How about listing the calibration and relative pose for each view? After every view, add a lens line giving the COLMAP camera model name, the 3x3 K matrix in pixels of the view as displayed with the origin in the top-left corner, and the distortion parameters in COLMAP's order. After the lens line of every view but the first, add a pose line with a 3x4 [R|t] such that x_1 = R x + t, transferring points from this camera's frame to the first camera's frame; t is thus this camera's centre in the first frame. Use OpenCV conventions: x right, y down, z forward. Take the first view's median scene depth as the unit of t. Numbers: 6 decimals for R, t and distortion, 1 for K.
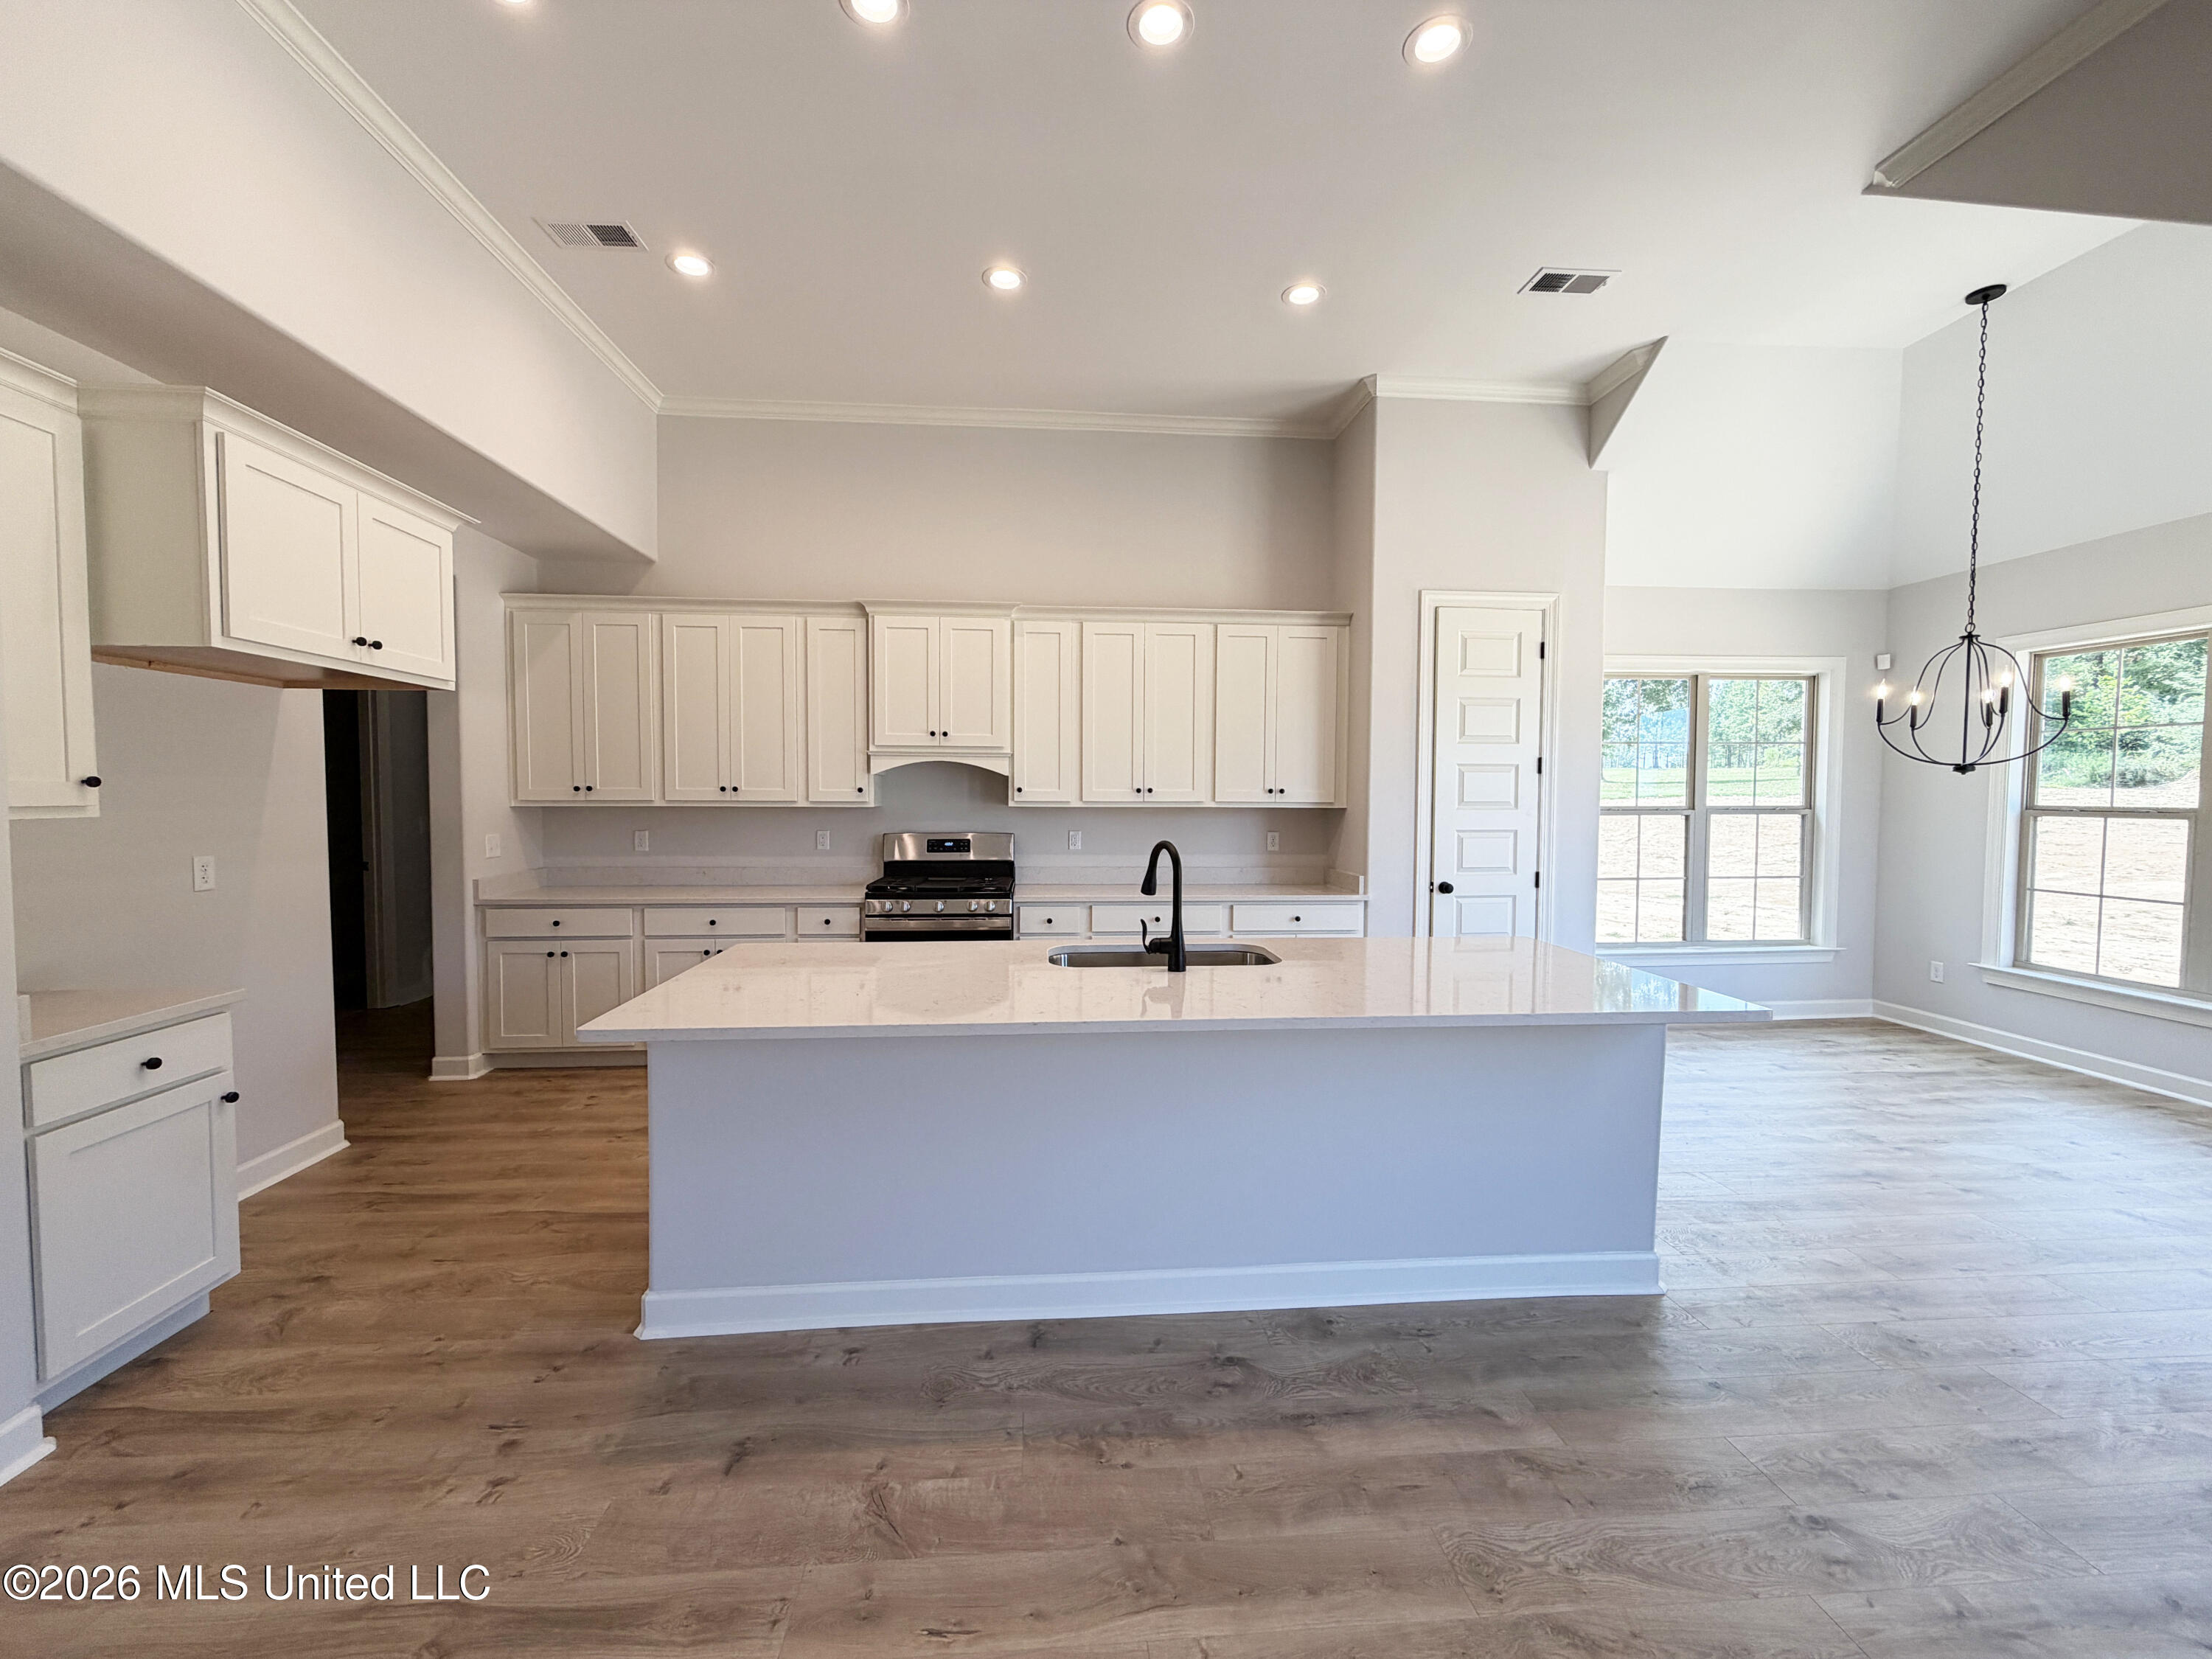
lens RADIAL K [[880.4, 0, 1102.4], [0, 880.4, 829.4], [0, 0, 1]] dist [0.002077, -0.000018]
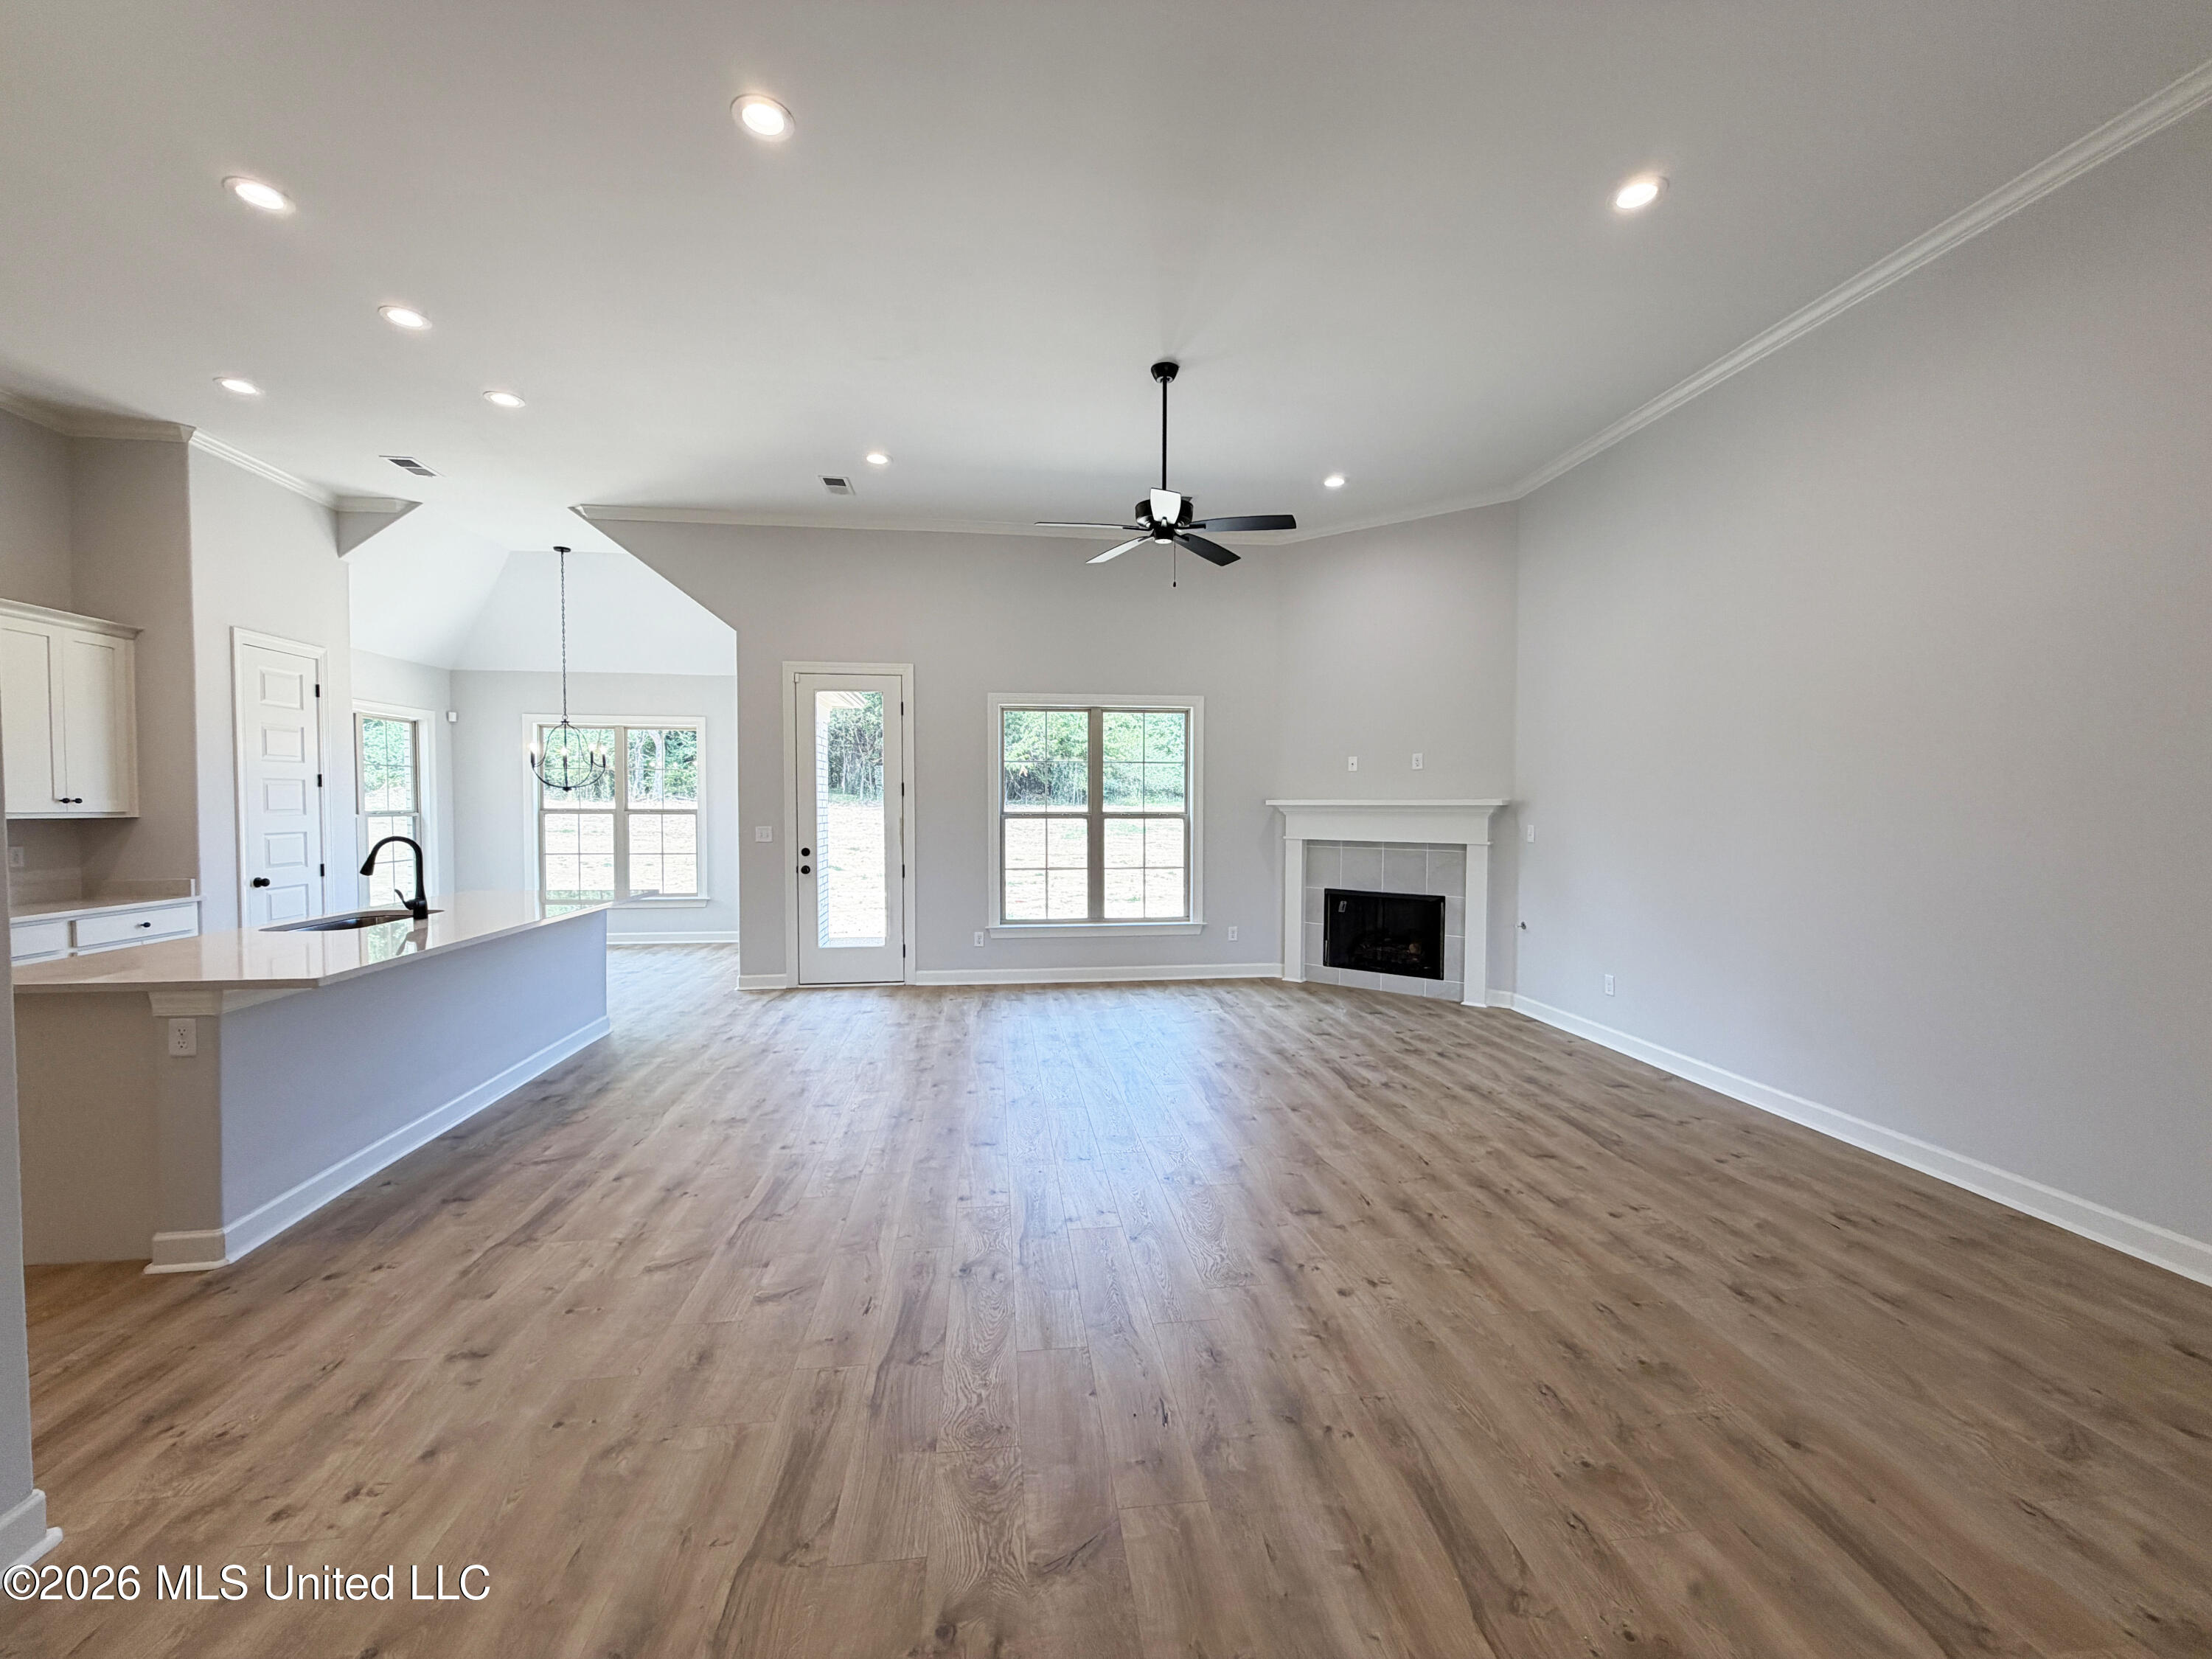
lens RADIAL K [[880.4, 0, 1102.4], [0, 880.4, 829.4], [0, 0, 1]] dist [0.002077, -0.000018]
pose [[-0.047620, -0.033891, 0.998290, -0.929661], [0.040516, 0.998536, 0.035832, -0.001860], [-0.998043, 0.042153, -0.046177, -0.078296]]
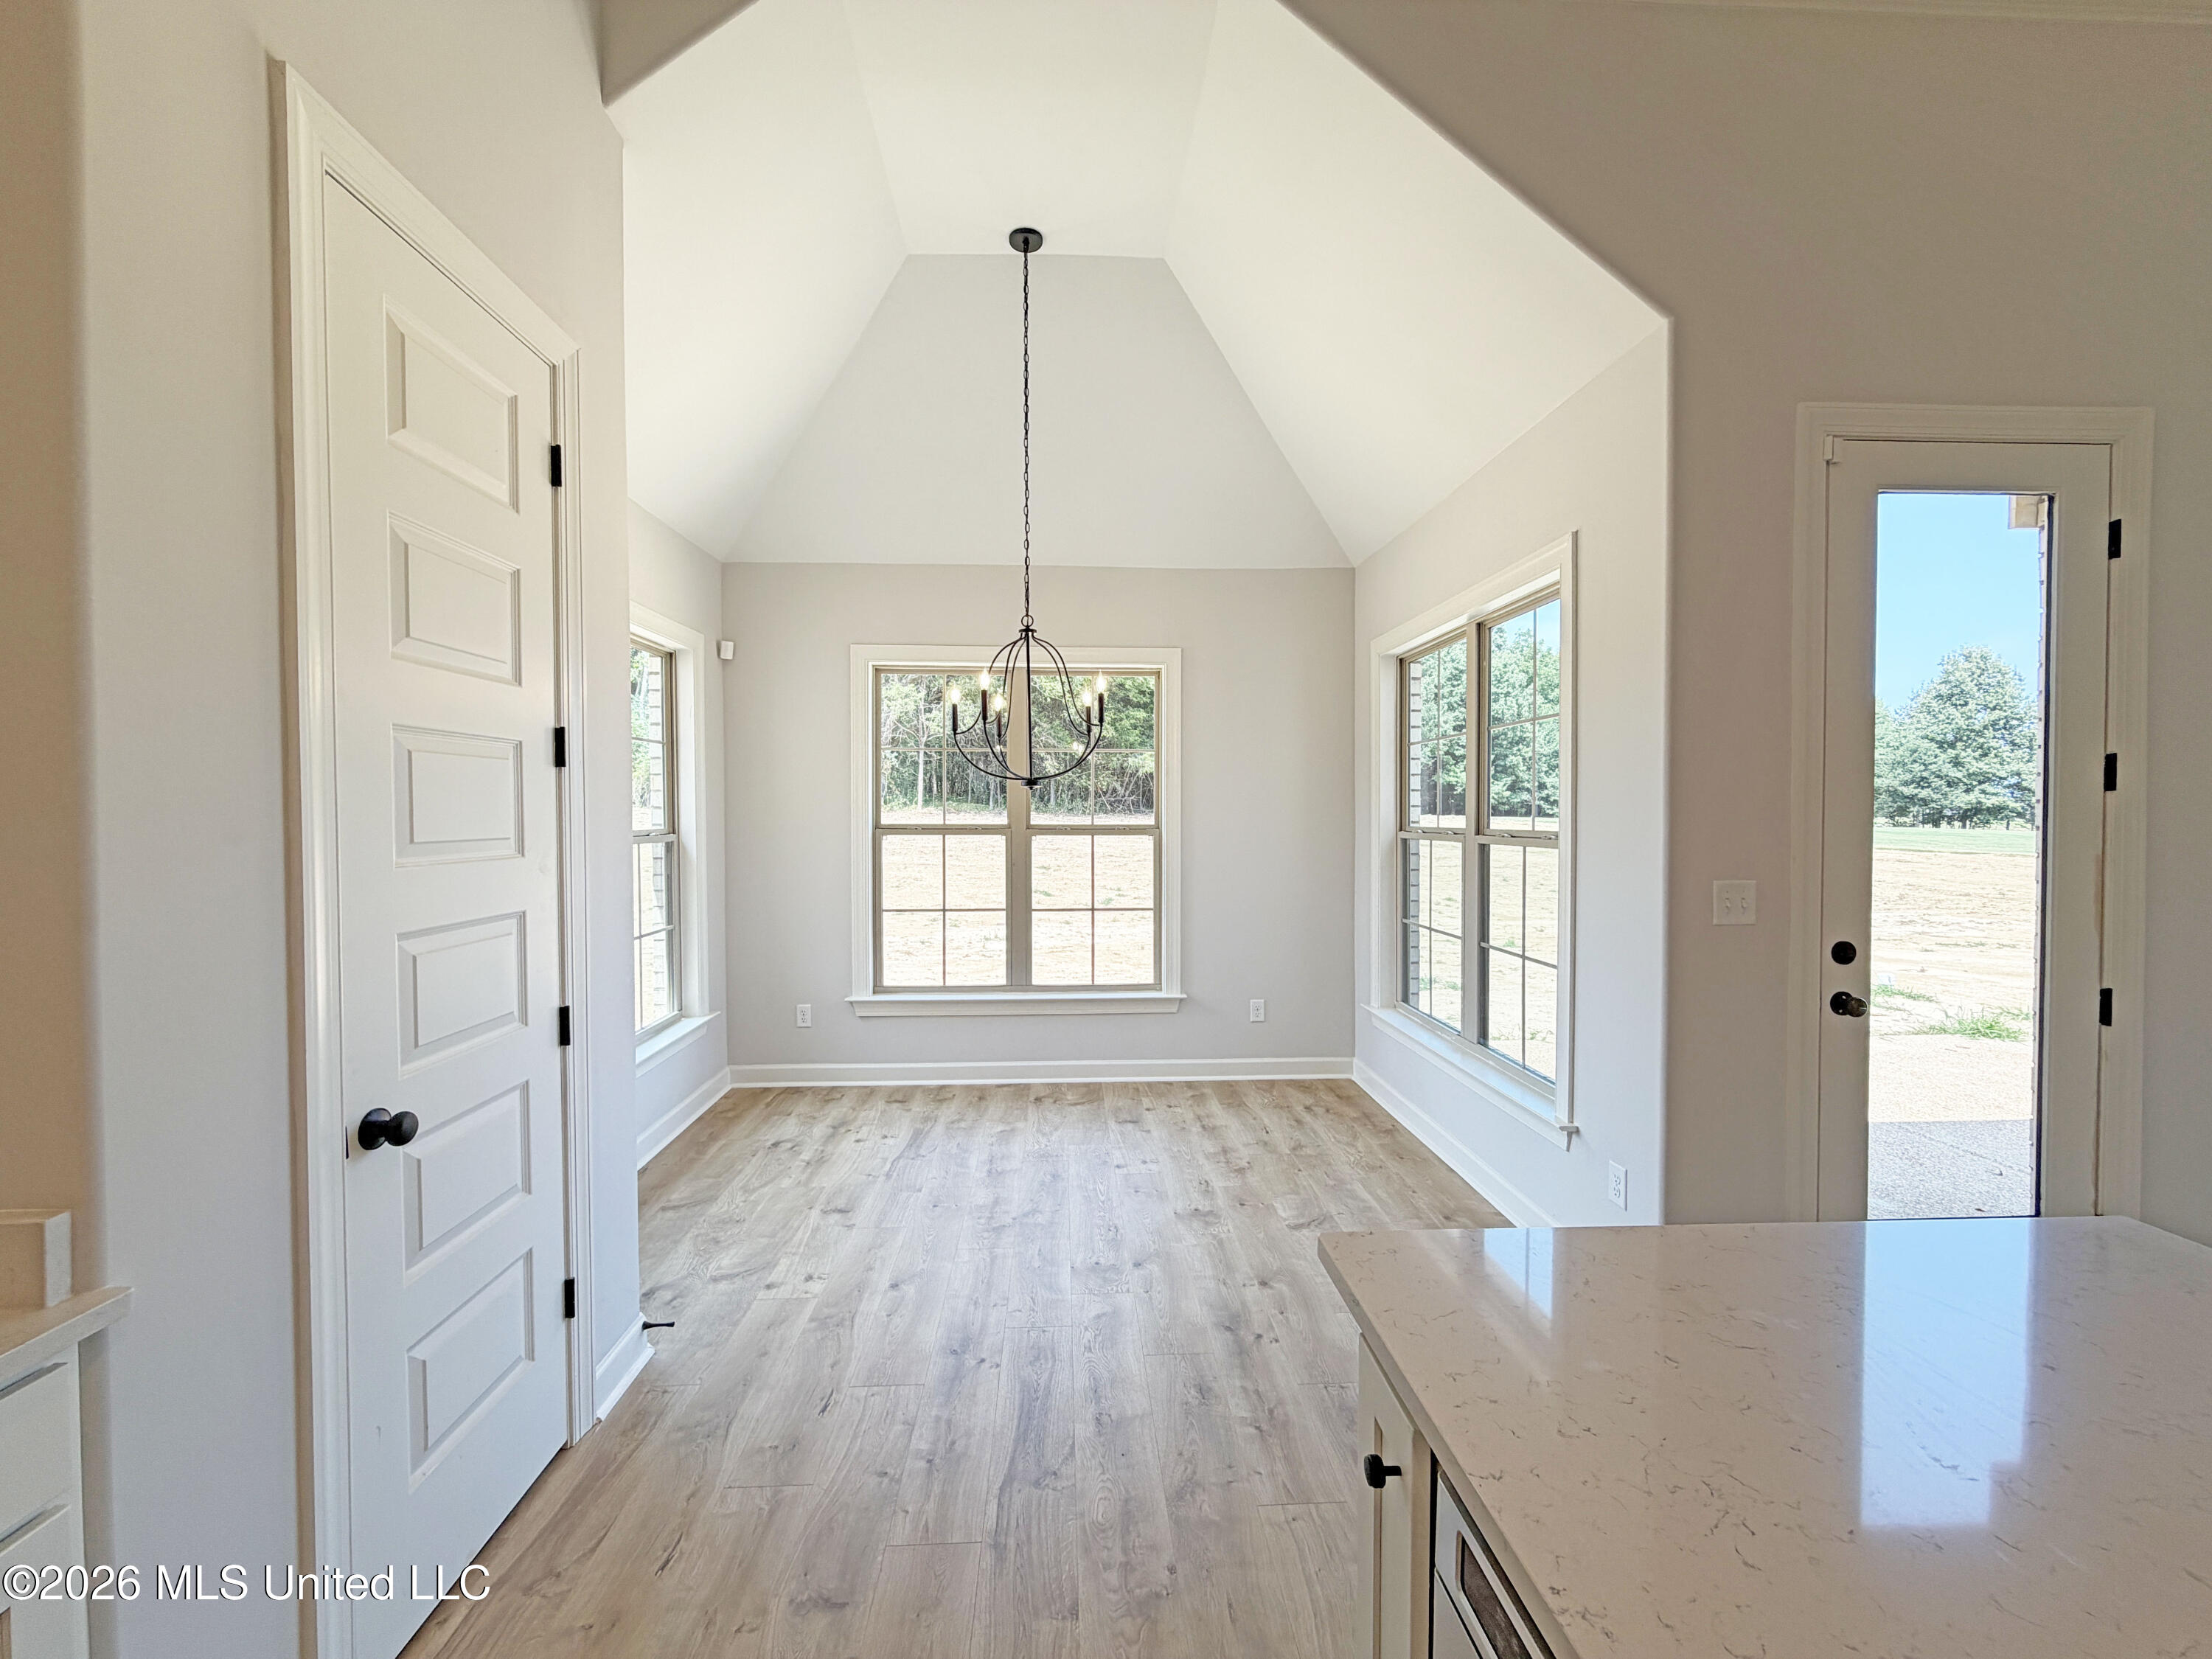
lens RADIAL K [[875.2, 0, 1100.8], [0, 875.2, 829.4], [0, 0, 1]] dist [-0.000551, -0.000024]
pose [[0.027183, -0.022814, 0.999370, 0.111753], [0.044005, 0.998798, 0.021604, -0.035653], [-0.998661, 0.043390, 0.028154, 0.824926]]
